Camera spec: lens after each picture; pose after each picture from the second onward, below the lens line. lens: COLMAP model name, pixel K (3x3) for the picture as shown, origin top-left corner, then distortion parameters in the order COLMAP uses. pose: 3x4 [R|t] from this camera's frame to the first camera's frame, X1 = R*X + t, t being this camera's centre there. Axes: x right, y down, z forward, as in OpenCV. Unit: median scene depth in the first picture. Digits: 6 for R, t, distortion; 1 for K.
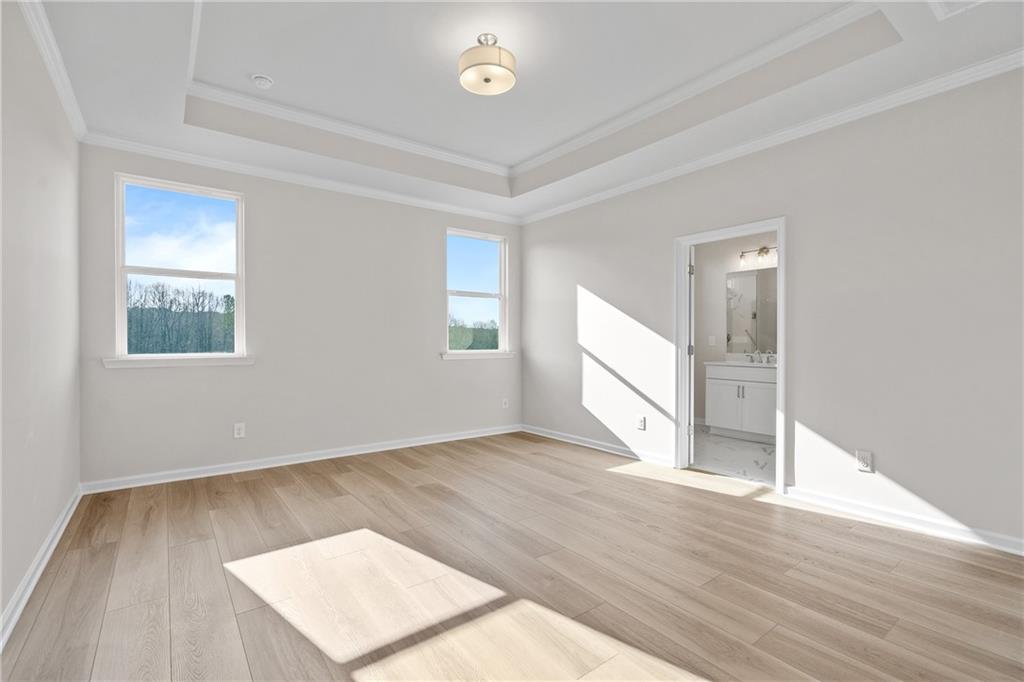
lens RADIAL K [[465.5, 0, 520.2], [0, 465.5, 345.2], [0, 0, 1]] dist [-0.000842, 0.000661]
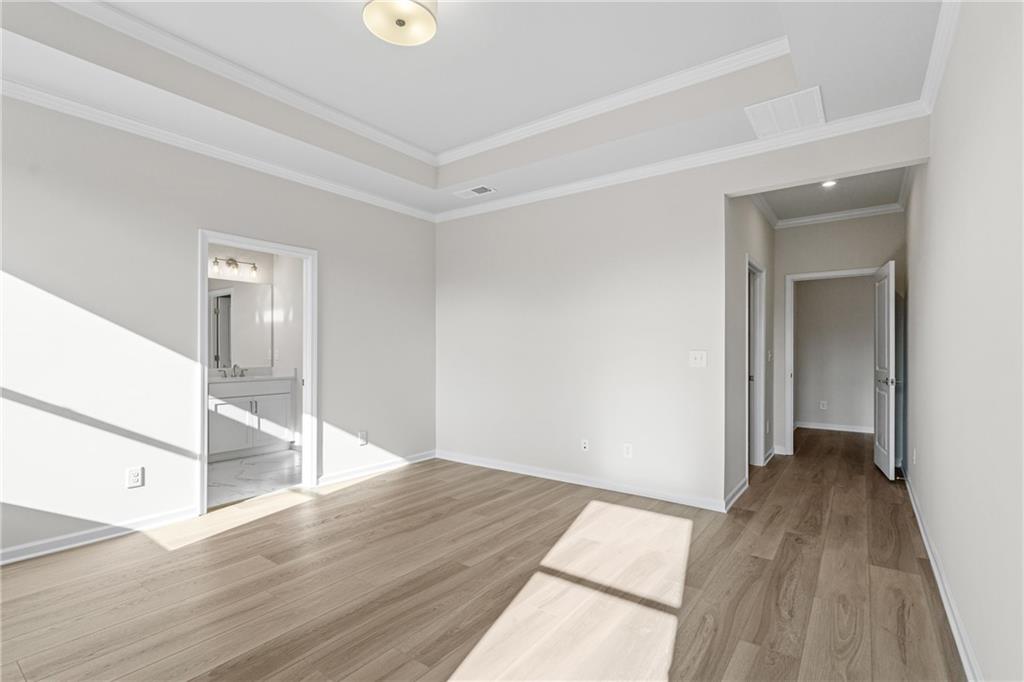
lens RADIAL K [[465.5, 0, 518.7], [0, 465.5, 344.3], [0, 0, 1]] dist [-0.000842, 0.000661]
pose [[-0.285297, 0.014433, 0.958330, -0.813282], [0.005811, 0.999894, -0.013329, -0.021538], [-0.958421, 0.001766, -0.285351, 0.965837]]
